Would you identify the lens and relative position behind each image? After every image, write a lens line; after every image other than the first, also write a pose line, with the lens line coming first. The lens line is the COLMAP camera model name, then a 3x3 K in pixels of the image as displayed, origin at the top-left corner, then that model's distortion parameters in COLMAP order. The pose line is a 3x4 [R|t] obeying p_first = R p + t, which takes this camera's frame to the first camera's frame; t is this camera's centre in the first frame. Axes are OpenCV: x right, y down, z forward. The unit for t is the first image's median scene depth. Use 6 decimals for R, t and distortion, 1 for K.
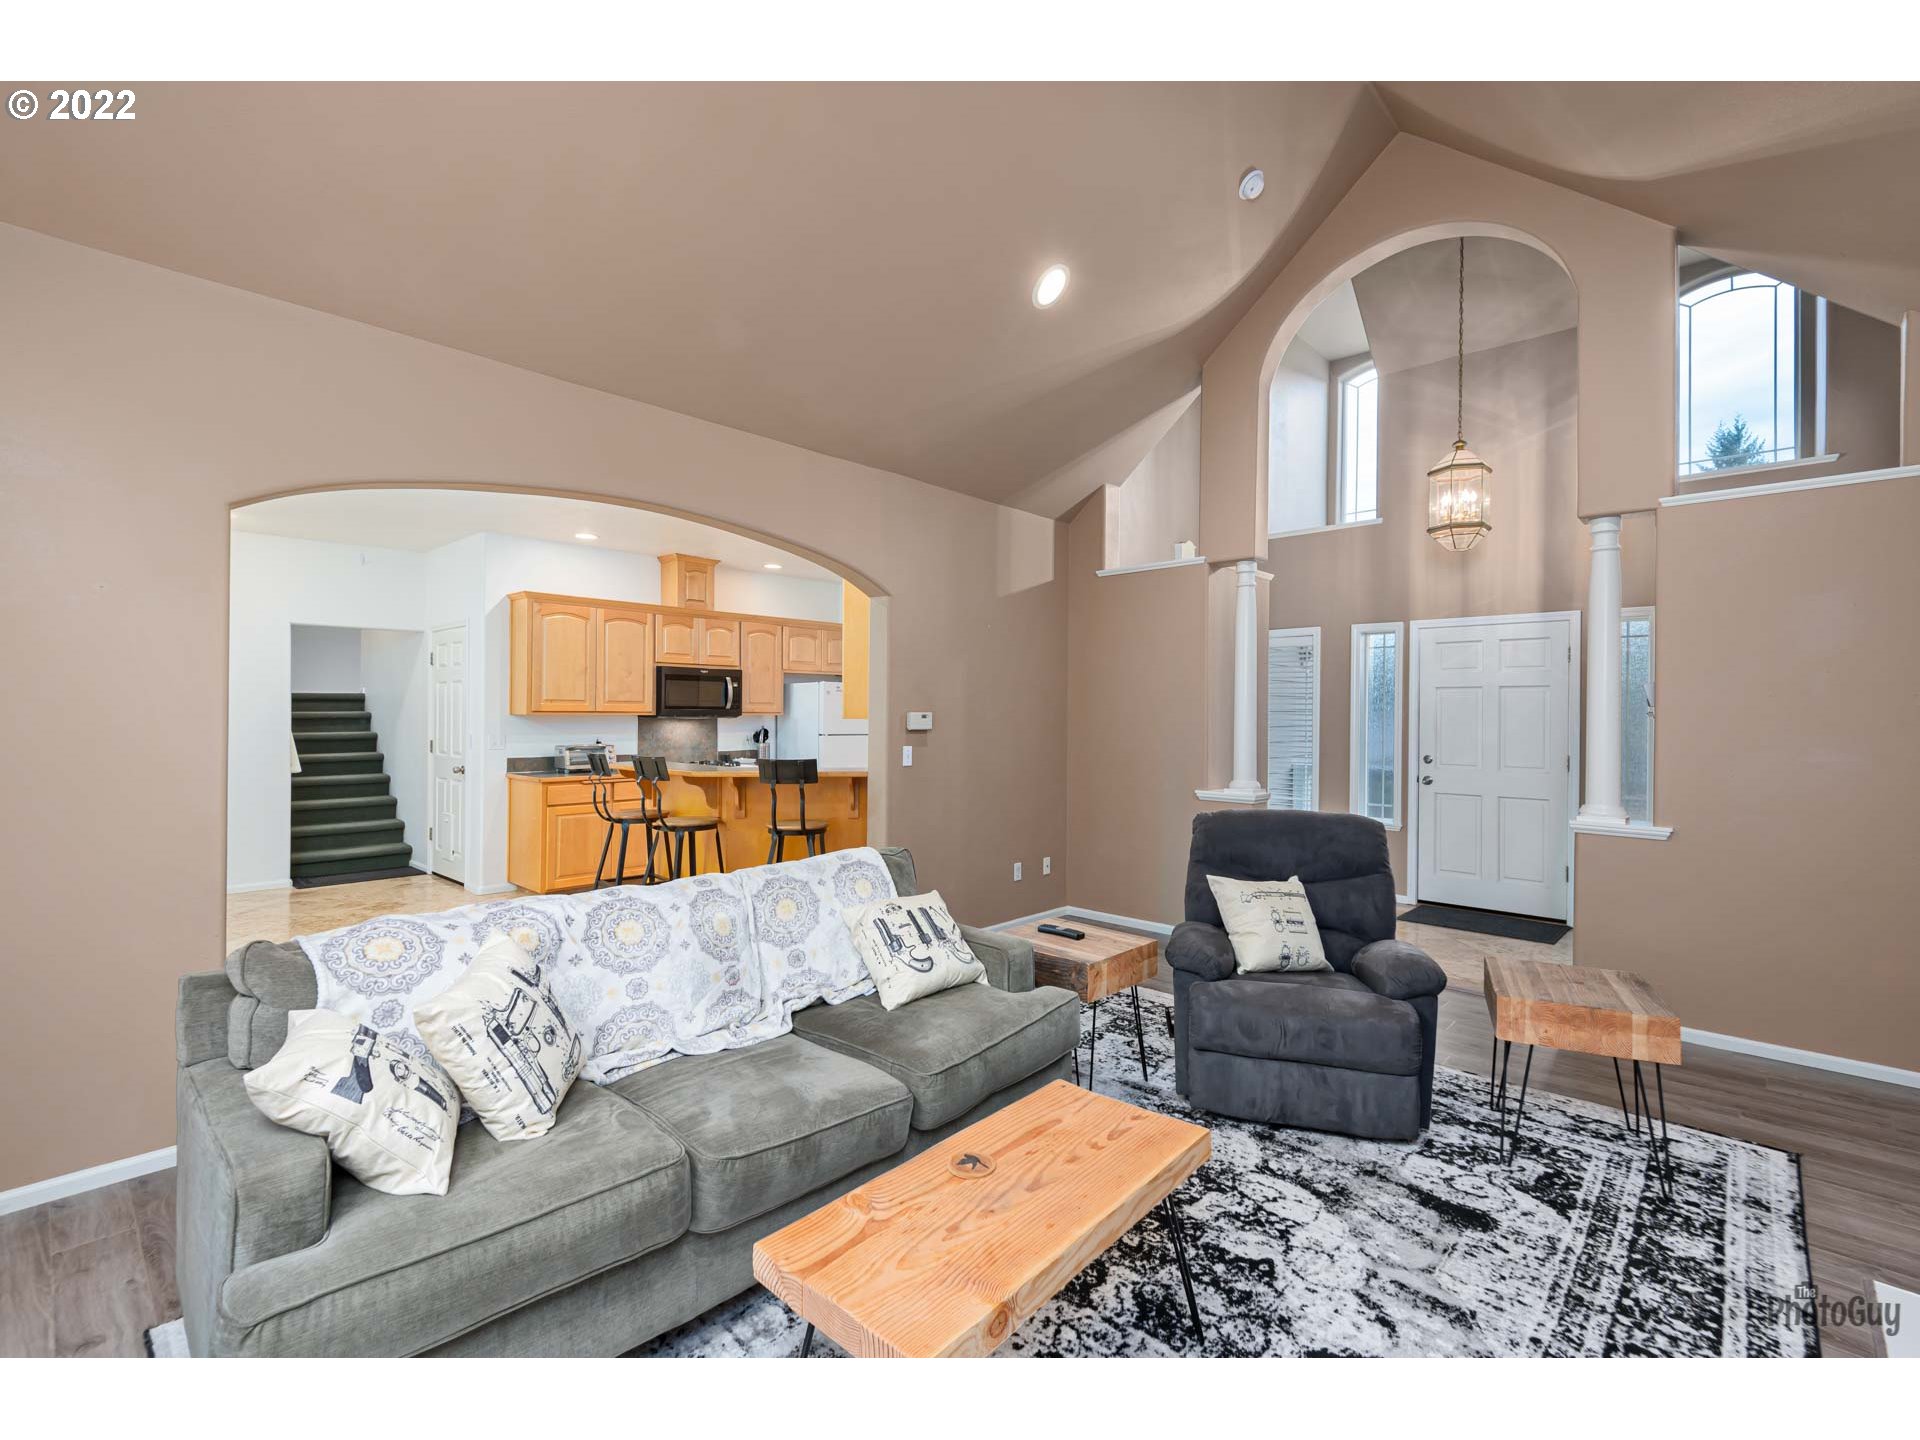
lens RADIAL K [[873.0, 0, 961.0], [0, 873.0, 707.5], [0, 0, 1]] dist [0.016702, -0.003184]
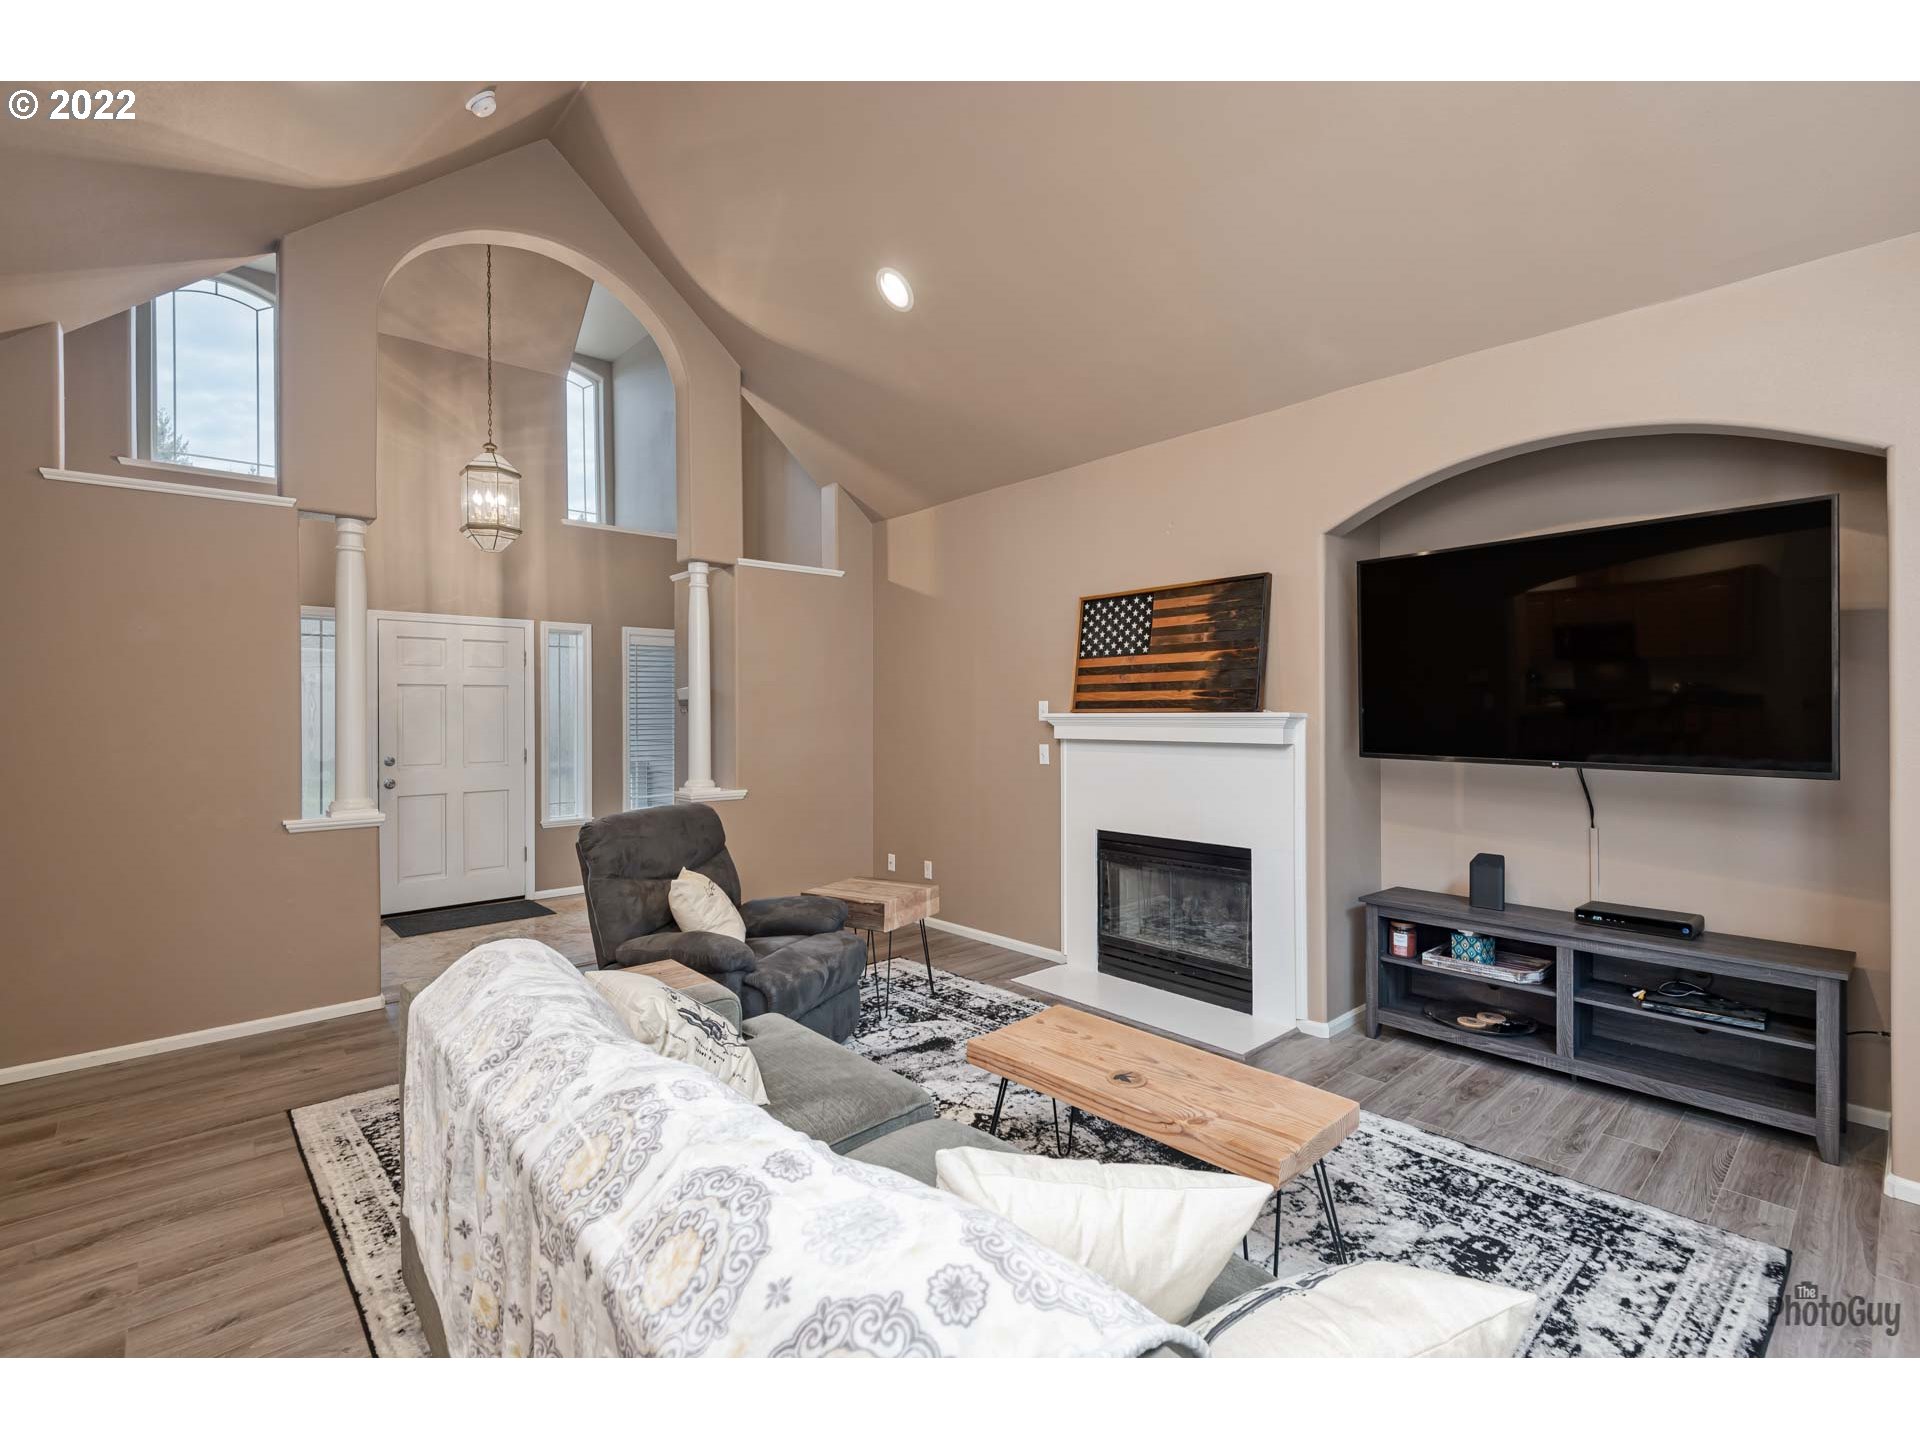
lens RADIAL K [[873.0, 0, 963.2], [0, 873.0, 713.7], [0, 0, 1]] dist [0.016702, -0.003184]
pose [[0.084027, -0.012205, 0.996389, -0.835513], [0.002089, 0.999925, 0.012072, -0.004378], [-0.996461, 0.001067, 0.084046, 0.765742]]
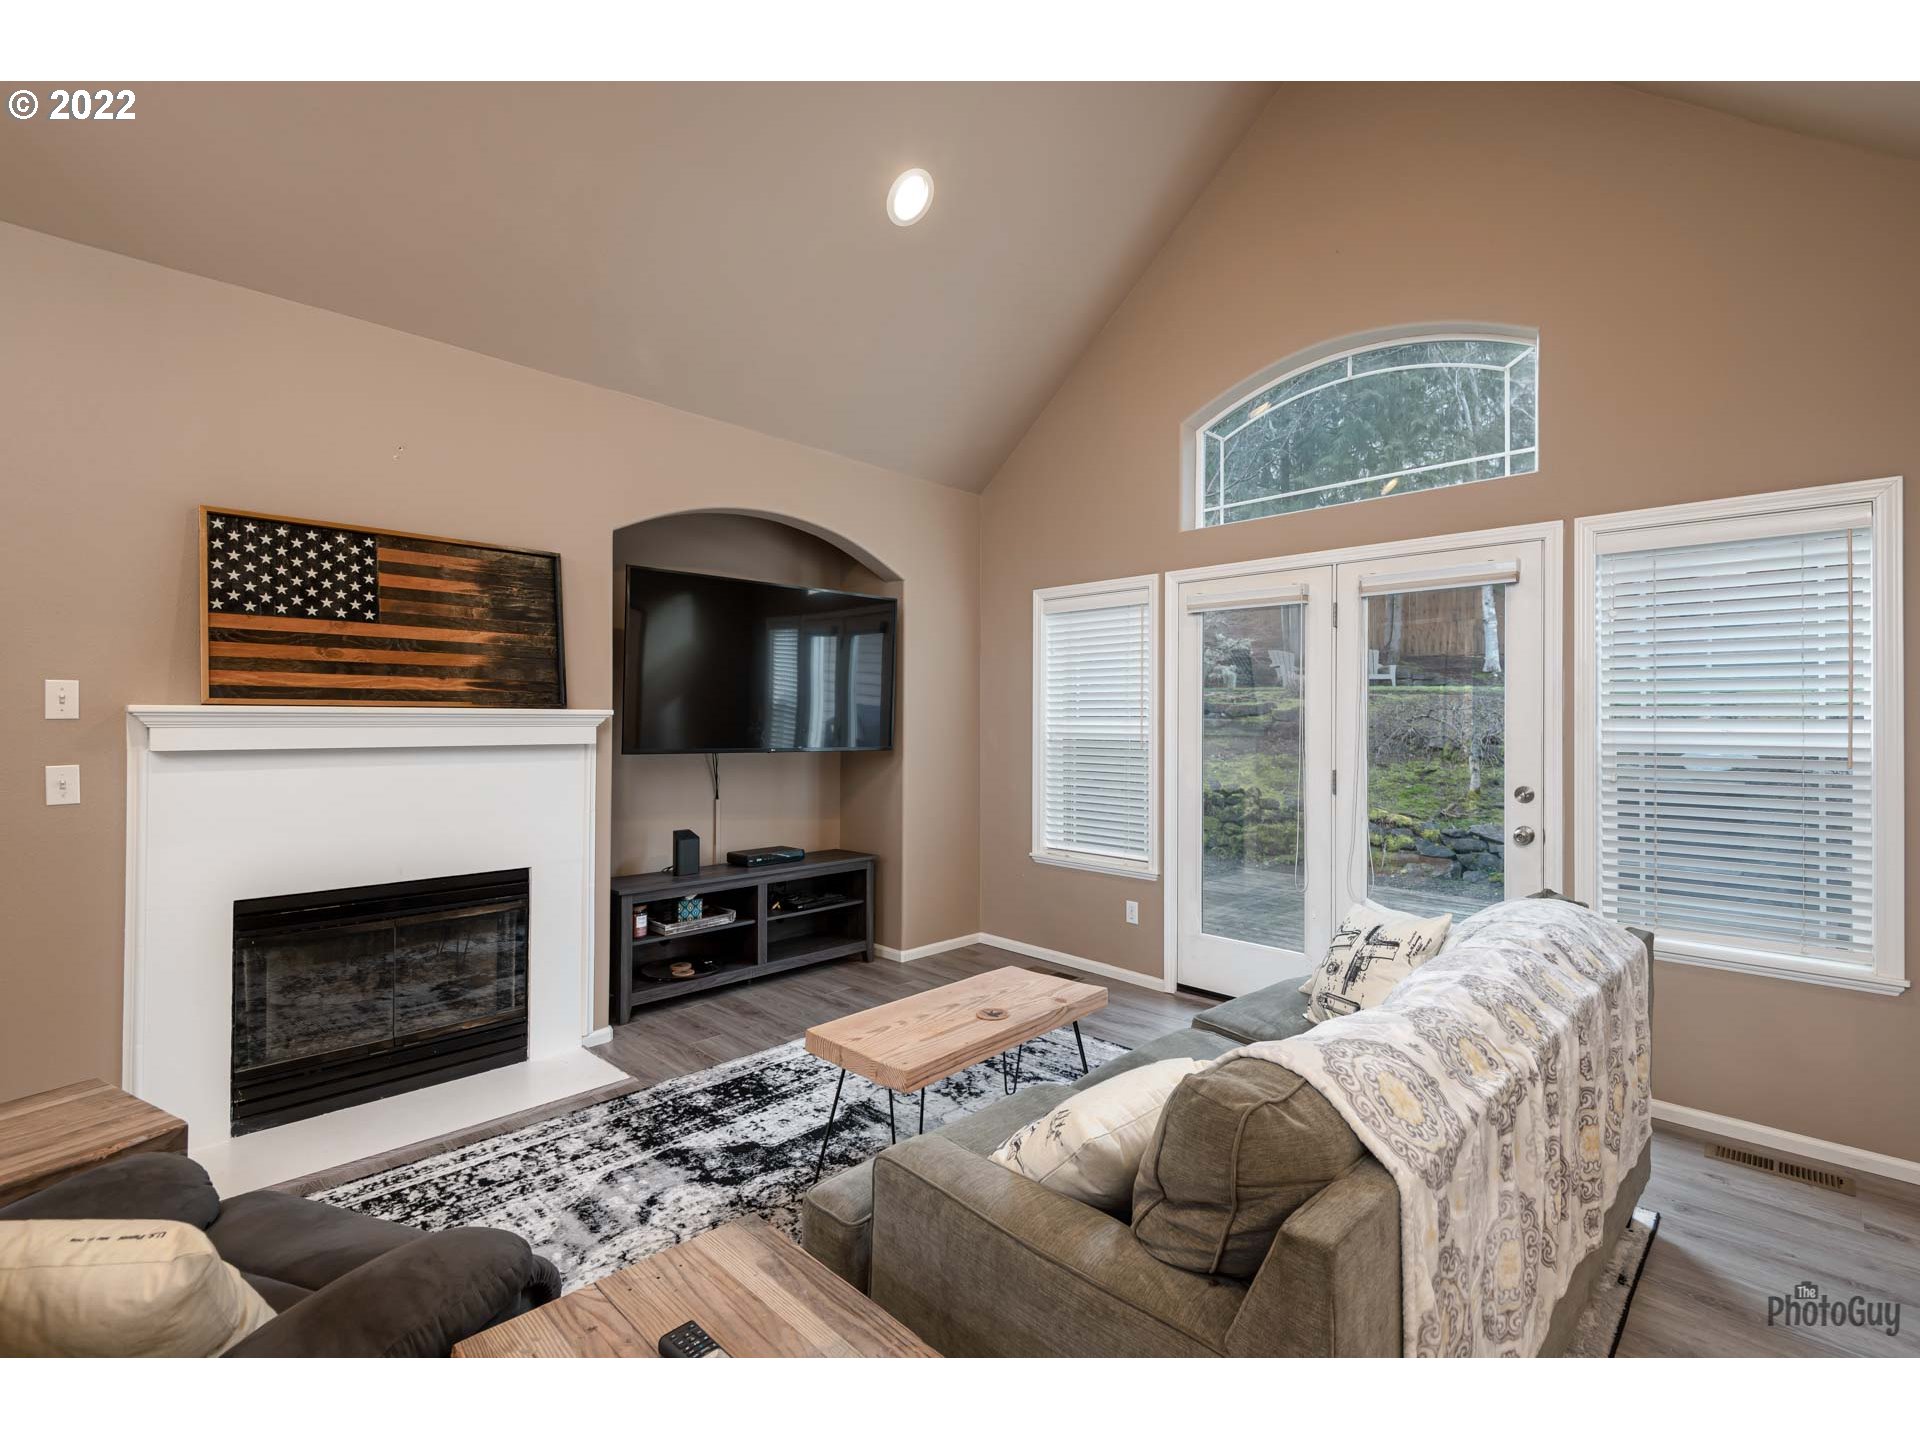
lens RADIAL K [[873.0, 0, 963.6], [0, 873.0, 714.2], [0, 0, 1]] dist [0.016702, -0.003184]
pose [[-0.999691, -0.014138, 0.020428, 0.027026], [-0.014312, 0.999862, -0.008400, 0.022373], [-0.020306, -0.008690, -0.999756, 1.680747]]
